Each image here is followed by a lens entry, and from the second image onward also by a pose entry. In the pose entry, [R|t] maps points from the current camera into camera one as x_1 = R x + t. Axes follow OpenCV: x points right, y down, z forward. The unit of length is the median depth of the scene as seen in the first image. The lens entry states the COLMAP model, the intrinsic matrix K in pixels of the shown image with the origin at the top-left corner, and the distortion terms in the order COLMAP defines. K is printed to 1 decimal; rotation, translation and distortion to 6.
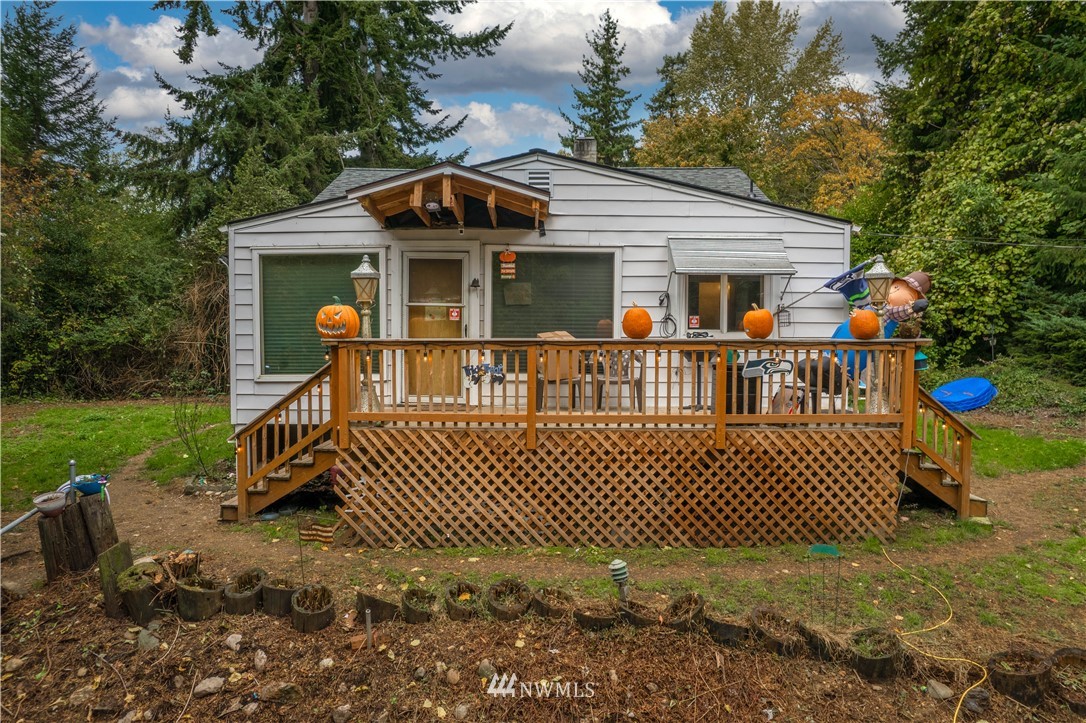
lens RADIAL K [[705.5, 0, 540.5], [0, 705.5, 358.8], [0, 0, 1]] dist [-0.093626, 0.105558]
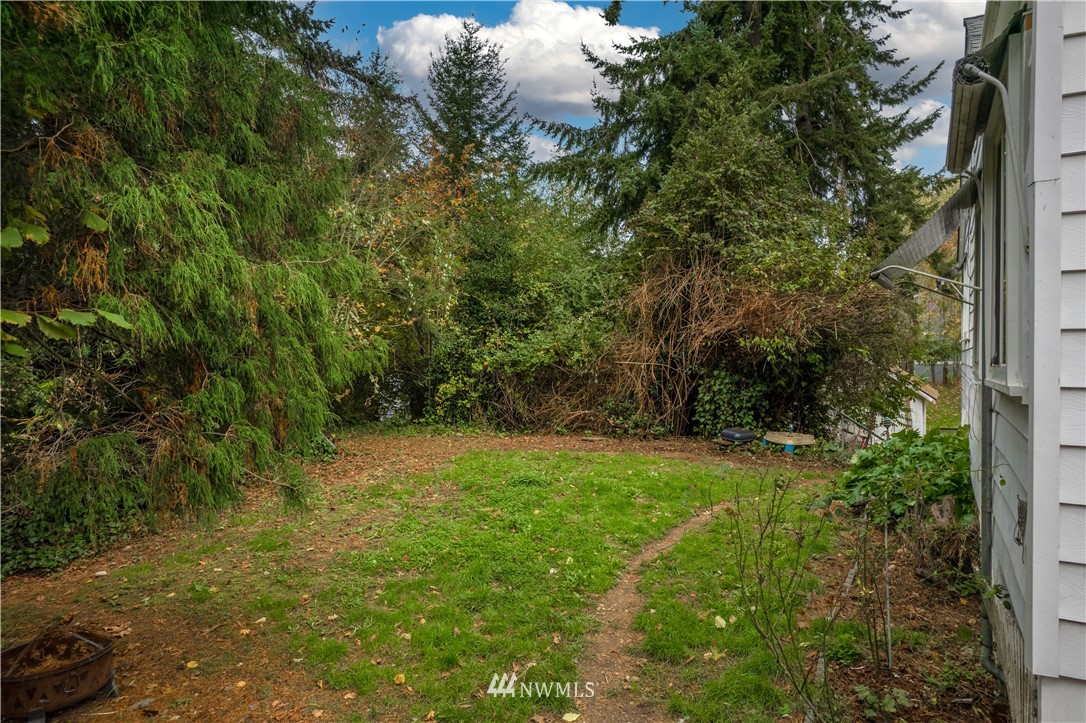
lens RADIAL K [[705.5, 0, 540.5], [0, 705.5, 358.8], [0, 0, 1]] dist [-0.093626, 0.105558]
pose [[0.864671, -0.001294, -0.502337, -0.194198], [-0.014630, 0.999508, -0.027759, -0.005472], [0.502125, 0.031351, 0.864227, 0.279141]]
